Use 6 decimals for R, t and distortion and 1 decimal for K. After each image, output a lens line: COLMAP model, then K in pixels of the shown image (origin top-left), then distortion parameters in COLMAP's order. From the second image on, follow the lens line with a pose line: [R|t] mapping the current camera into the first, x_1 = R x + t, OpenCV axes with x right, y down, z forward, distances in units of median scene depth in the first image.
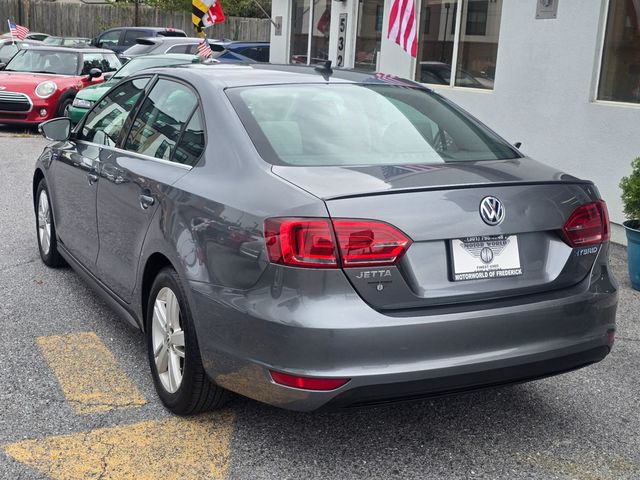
lens RADIAL K [[433.2, 0, 277.9], [0, 433.2, 242.4], [0, 0, 1]] dist [0.038596, -0.026849]
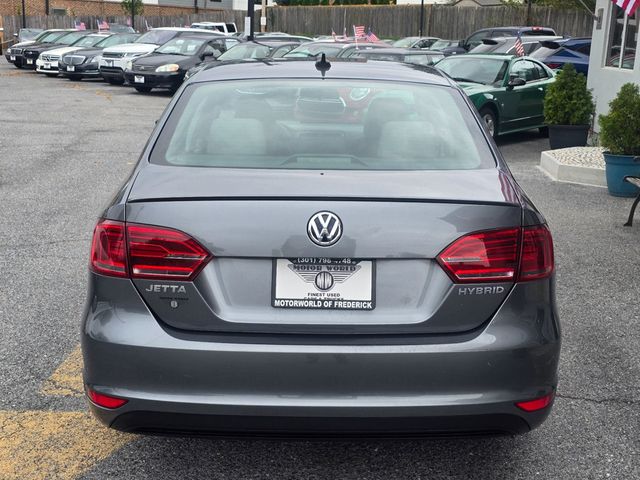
lens RADIAL K [[449.5, 0, 328.9], [0, 449.5, 249.4], [0, 0, 1]] dist [0.033556, -0.006469]
pose [[0.963656, 0.084659, -0.253379, 0.702372], [-0.083336, 0.996394, 0.015967, -0.045915], [0.253817, 0.005729, 0.967235, 0.165414]]
